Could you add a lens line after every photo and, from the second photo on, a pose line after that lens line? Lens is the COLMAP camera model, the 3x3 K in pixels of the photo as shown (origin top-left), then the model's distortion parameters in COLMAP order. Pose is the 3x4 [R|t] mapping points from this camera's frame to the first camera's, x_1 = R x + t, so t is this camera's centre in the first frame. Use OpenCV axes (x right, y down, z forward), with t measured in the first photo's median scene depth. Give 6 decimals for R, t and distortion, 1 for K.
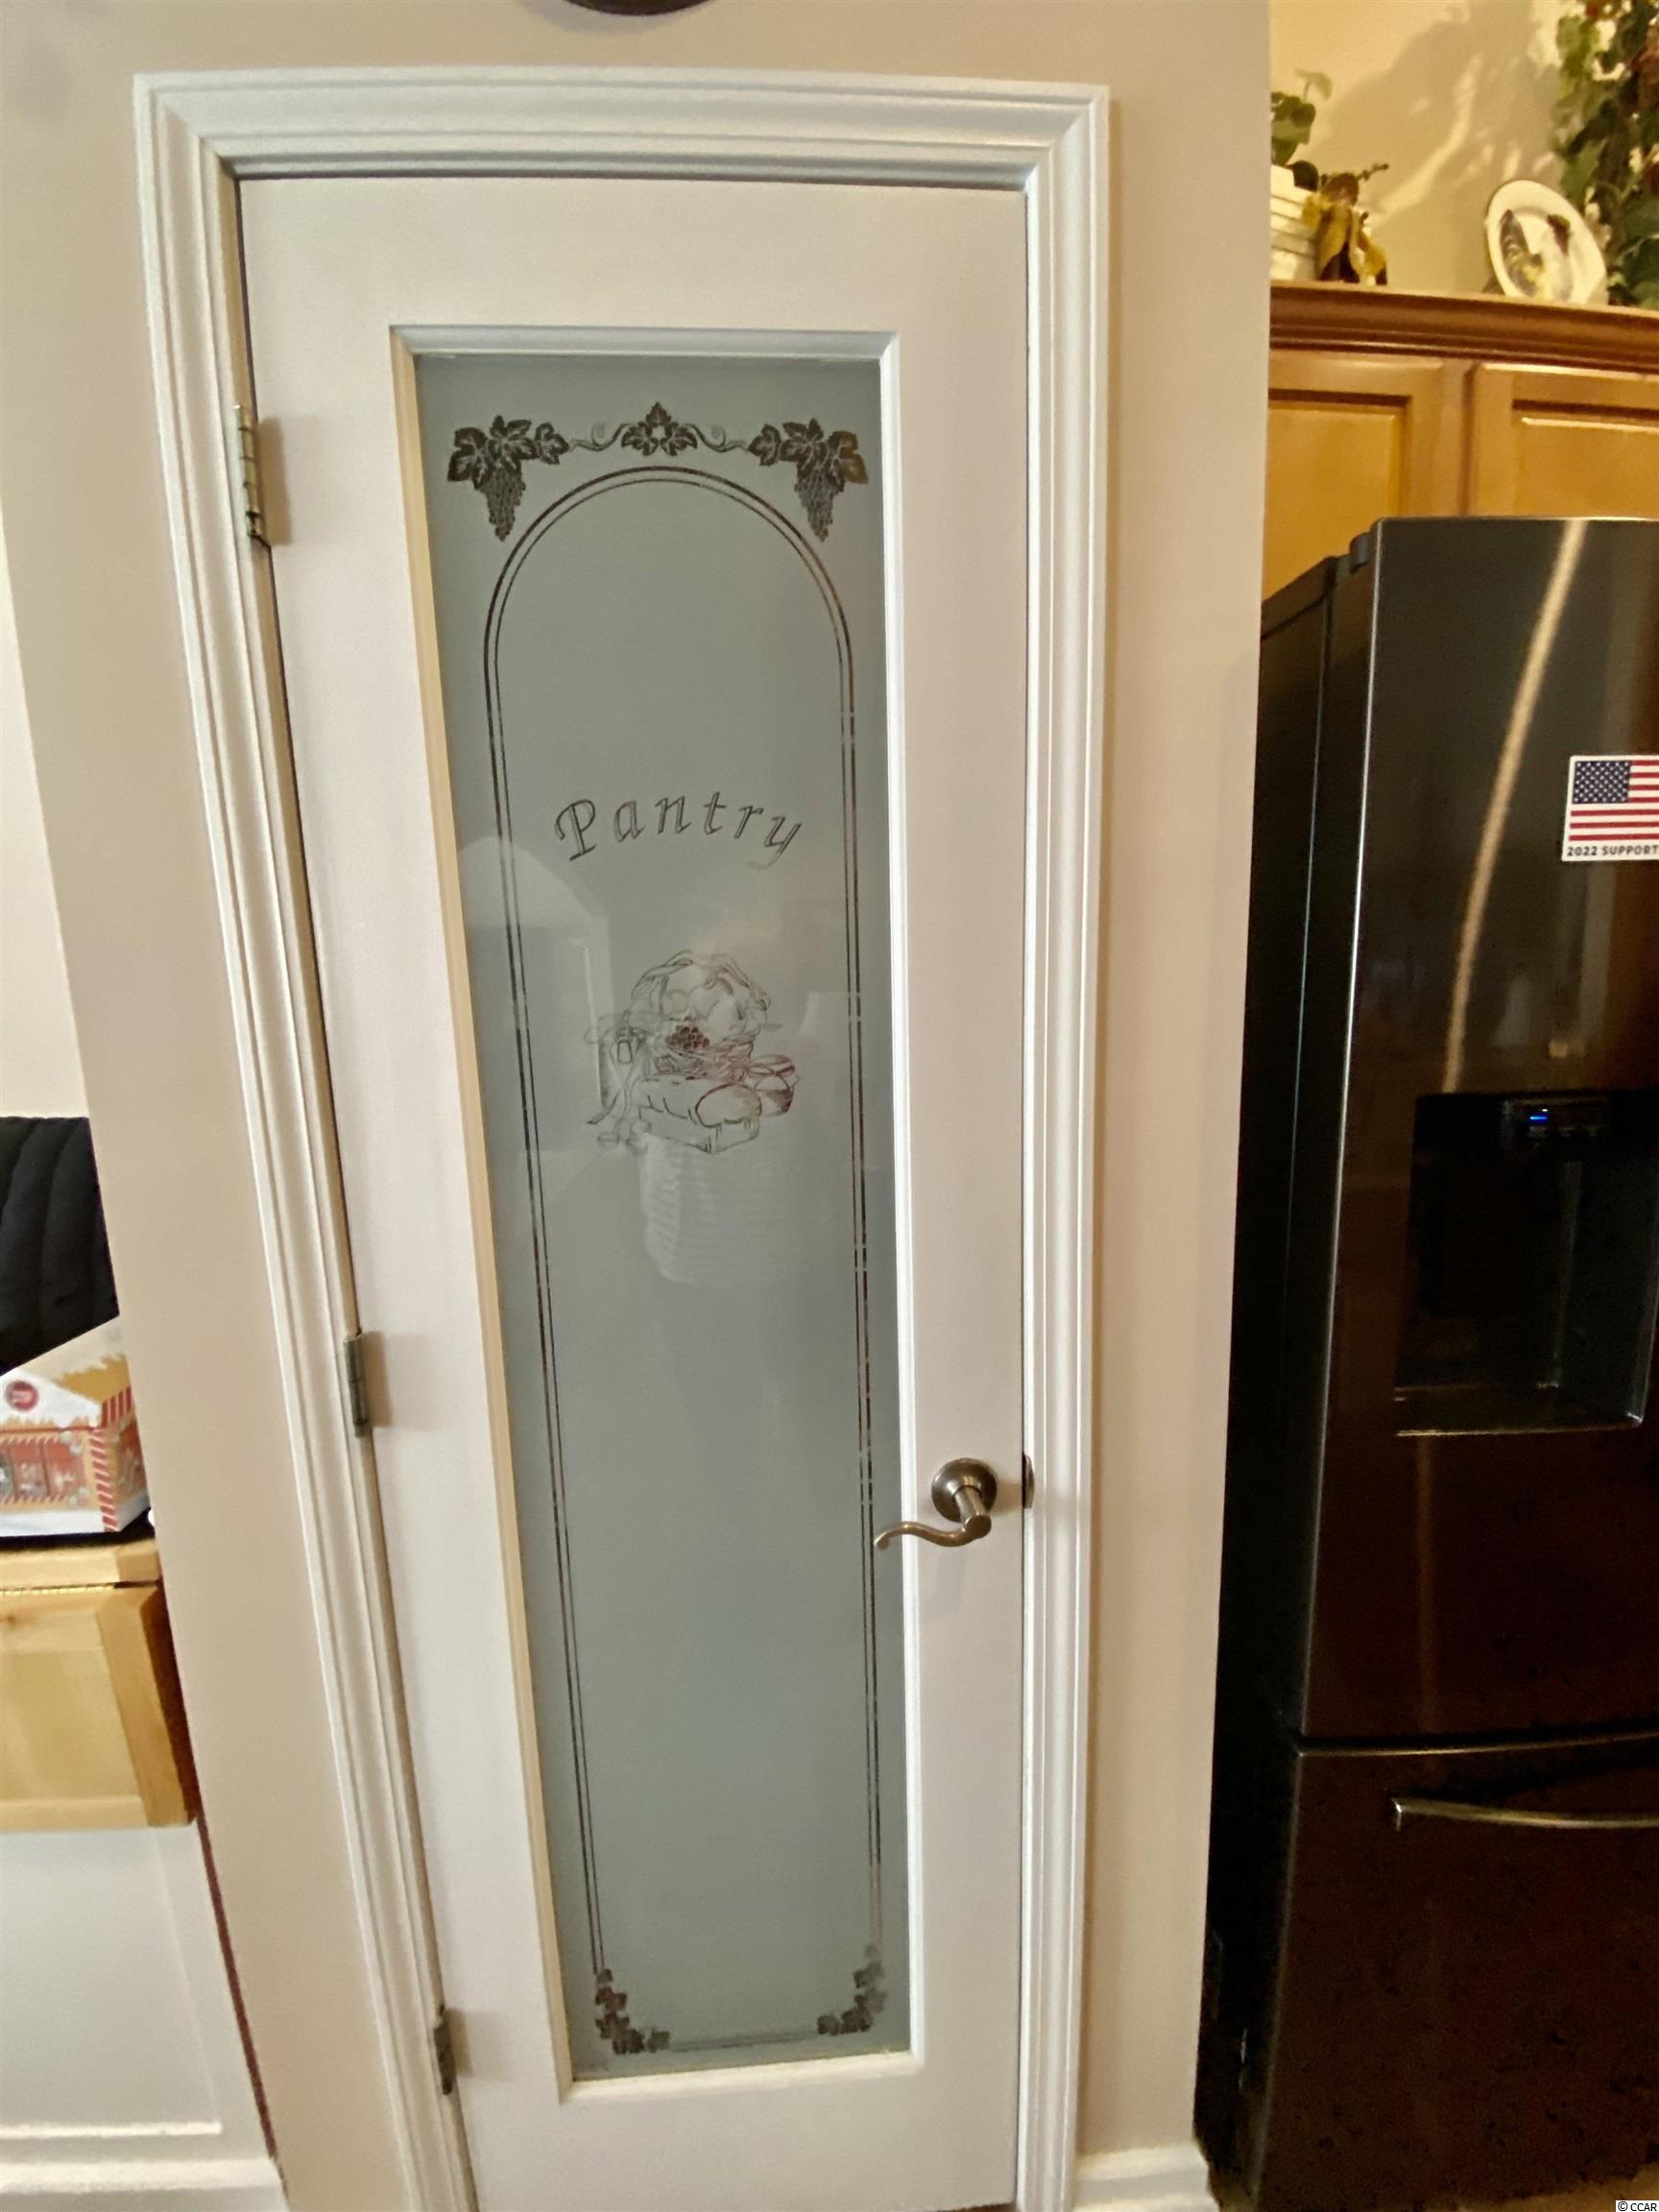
lens RADIAL K [[912.4, 0, 842.1], [0, 912.4, 1110.1], [0, 0, 1]] dist [0.016156, -0.018779]
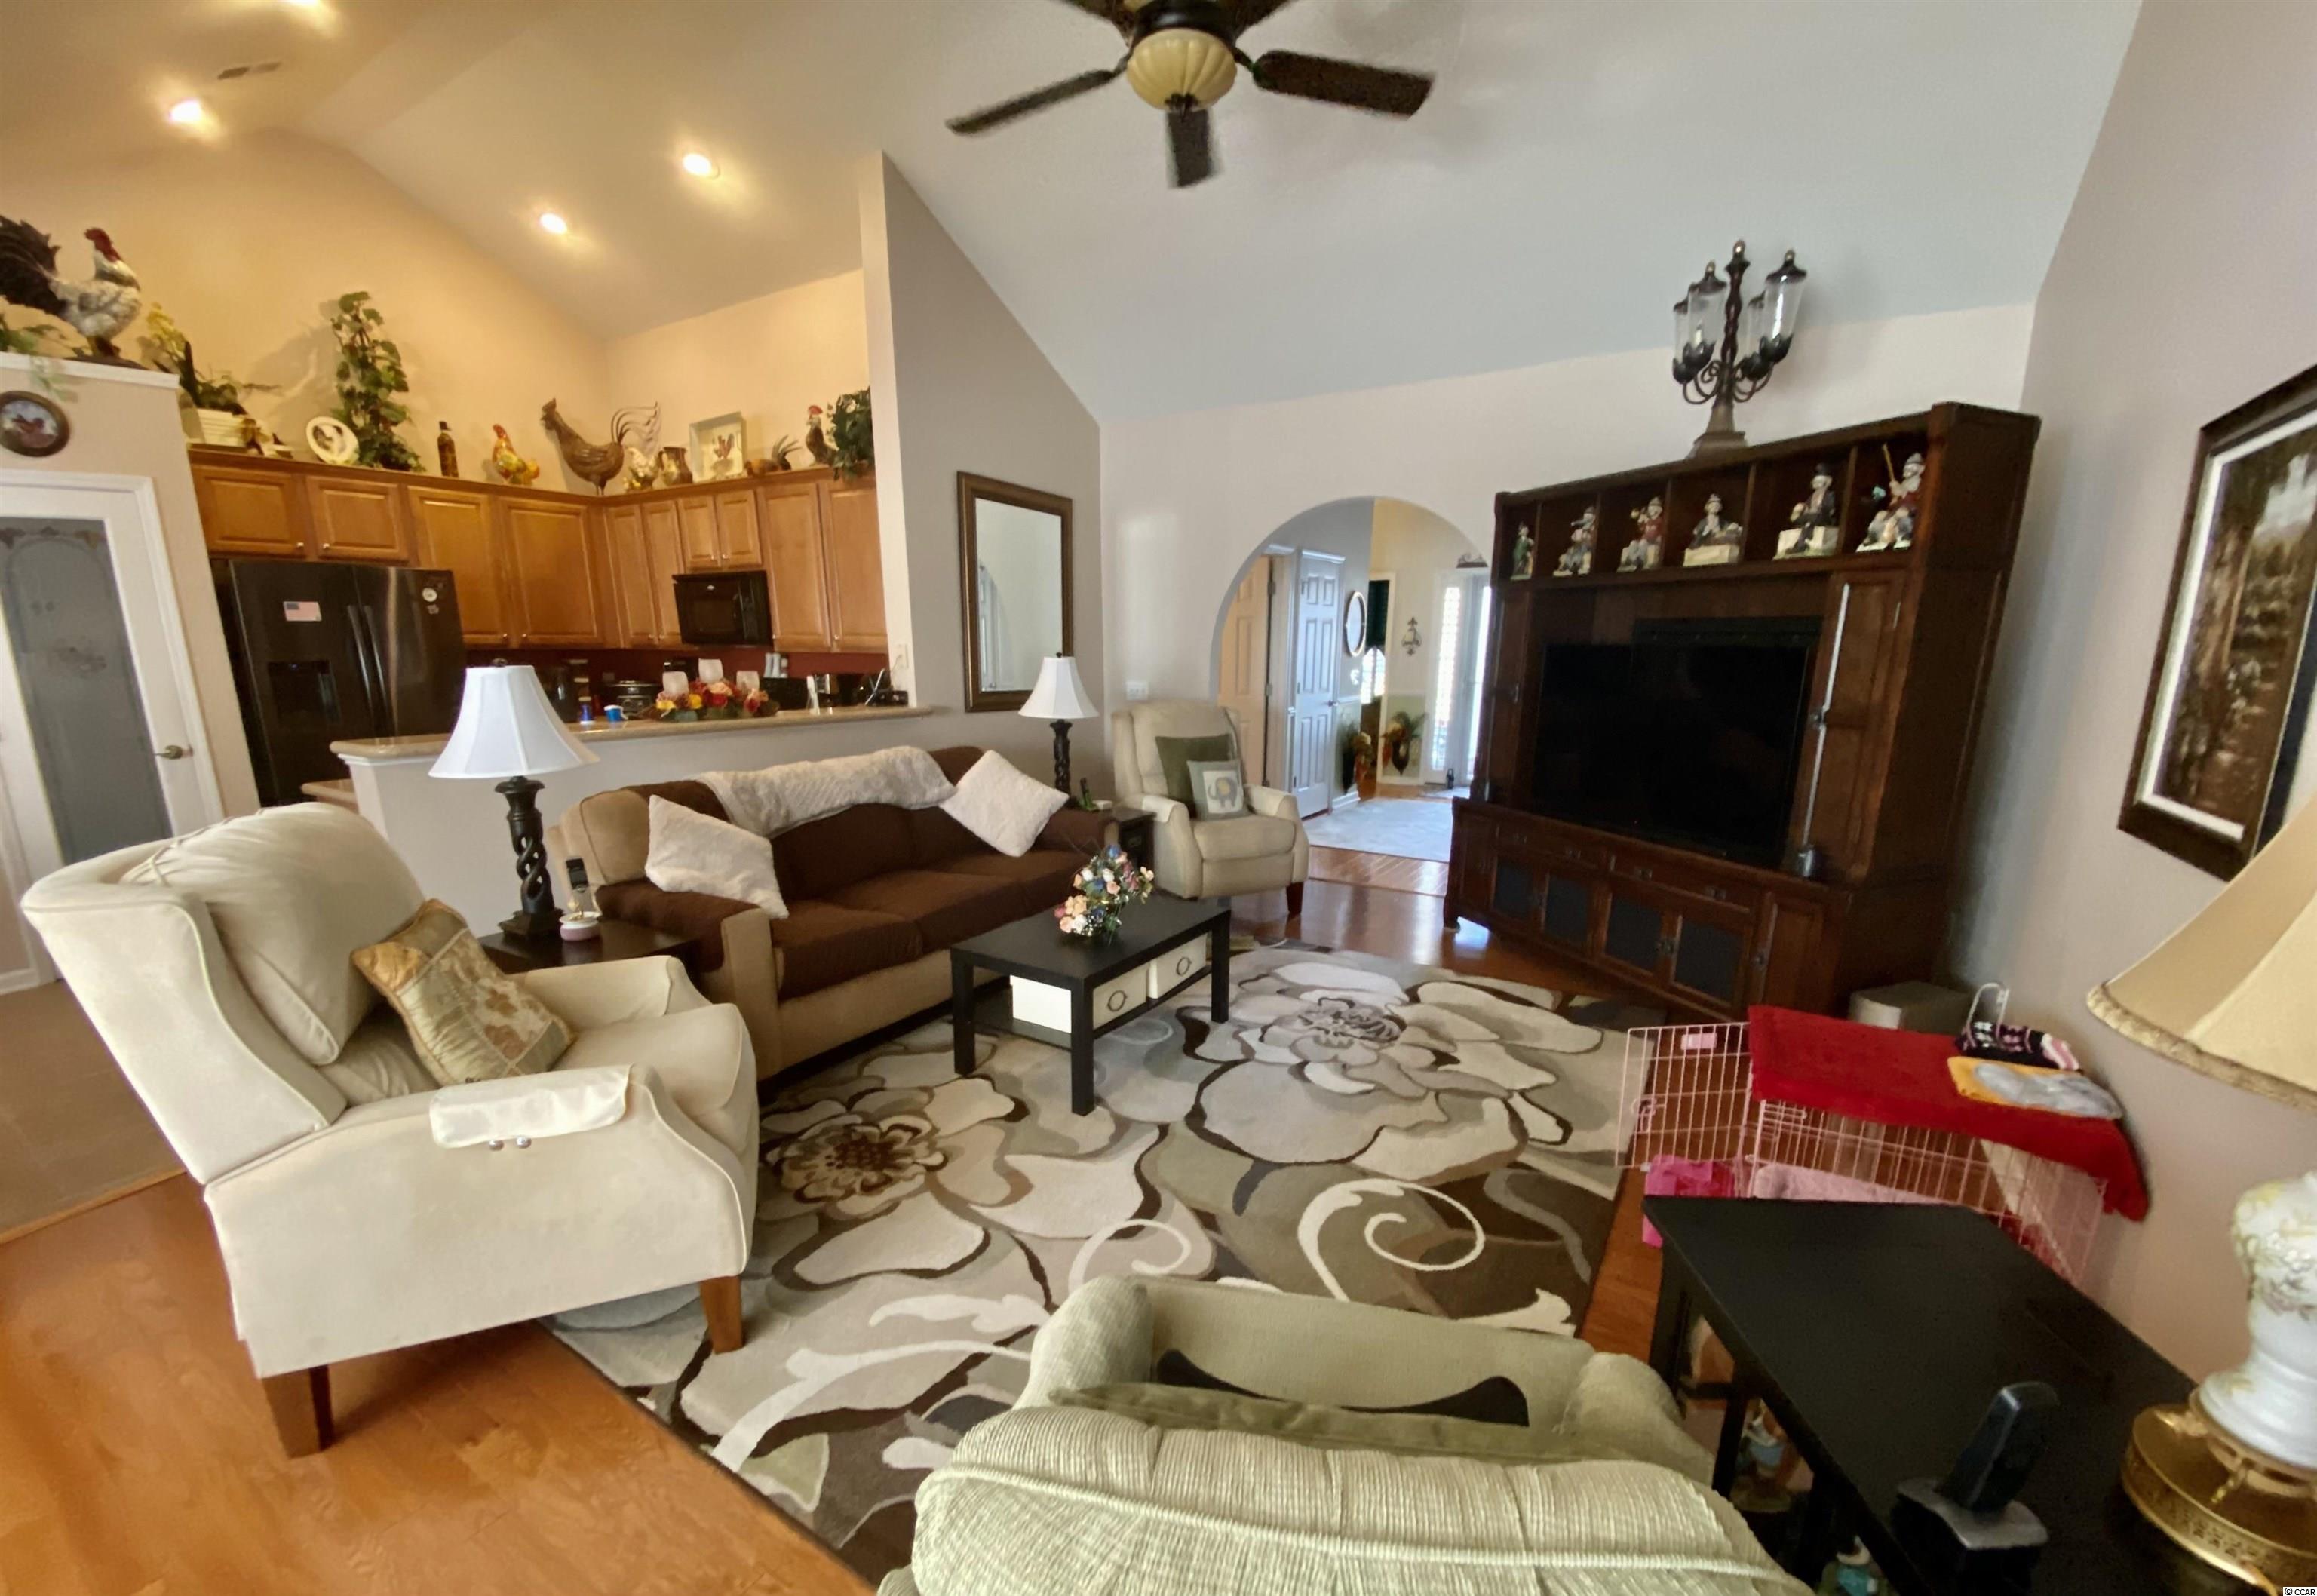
lens RADIAL K [[953.3, 0, 1186.7], [0, 953.3, 866.9], [0, 0, 1]] dist [0.002499, -0.013505]
pose [[0.587199, -0.161562, 0.793155, -0.755685], [0.103756, 0.986818, 0.124196, 0.994118], [-0.802765, 0.009367, 0.596222, -6.348591]]
